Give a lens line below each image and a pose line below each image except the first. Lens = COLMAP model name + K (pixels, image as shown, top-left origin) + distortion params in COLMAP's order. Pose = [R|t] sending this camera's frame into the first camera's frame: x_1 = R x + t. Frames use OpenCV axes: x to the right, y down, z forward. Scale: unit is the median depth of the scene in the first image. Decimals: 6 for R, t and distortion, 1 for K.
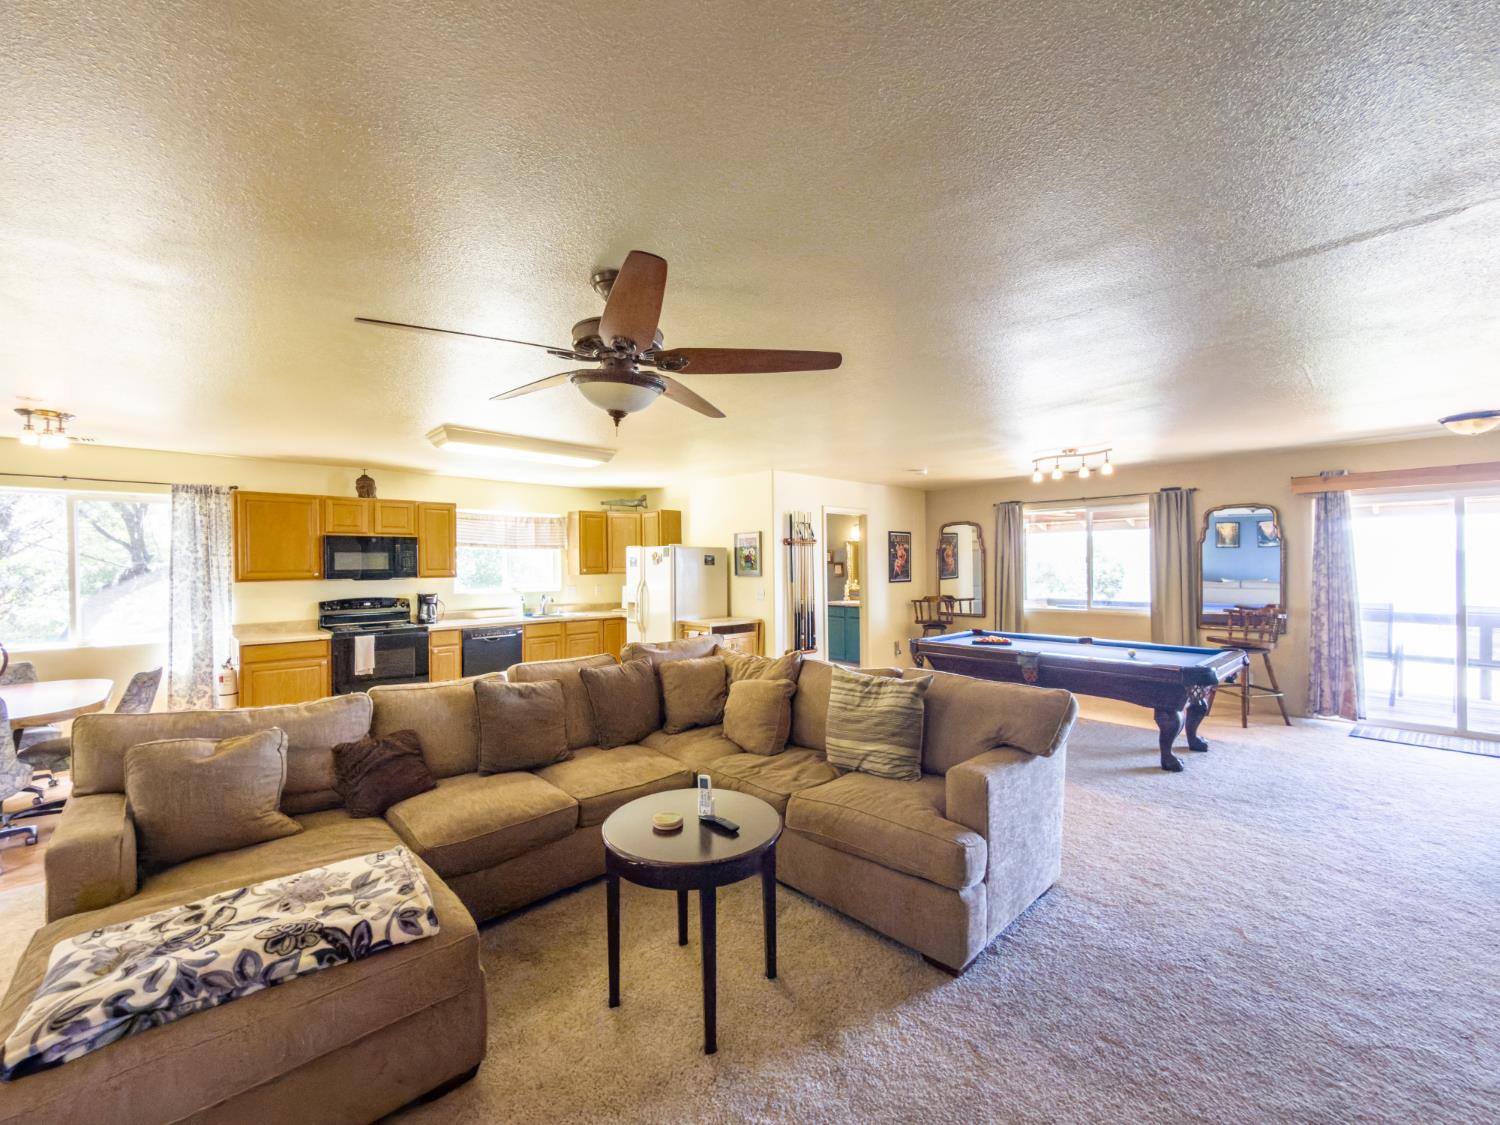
lens RADIAL K [[604.8, 0, 749.0], [0, 604.8, 575.4], [0, 0, 1]] dist [0.000539, 0.000216]
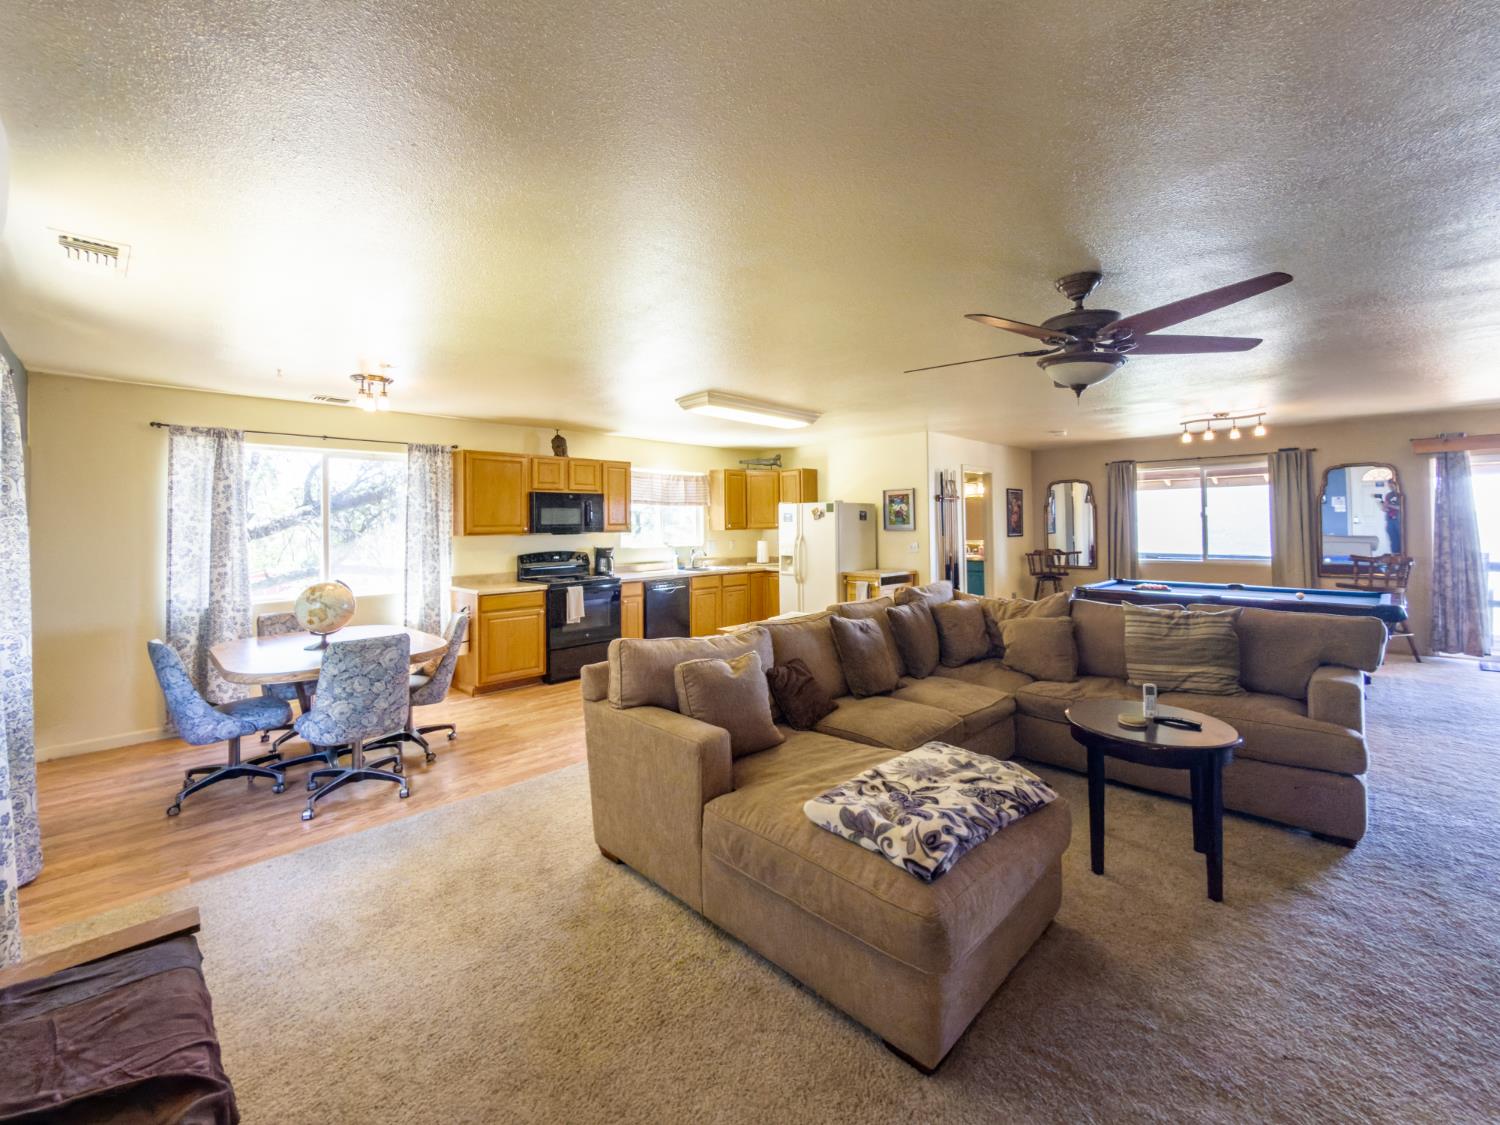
lens RADIAL K [[609.6, 0, 748.9], [0, 609.6, 528.3], [0, 0, 1]] dist [0.000571, 0.000134]
pose [[0.999467, -0.002854, 0.032515, -0.354381], [0.003277, 0.999911, -0.012962, 0.012410], [-0.032475, 0.013061, 0.999387, -0.076671]]
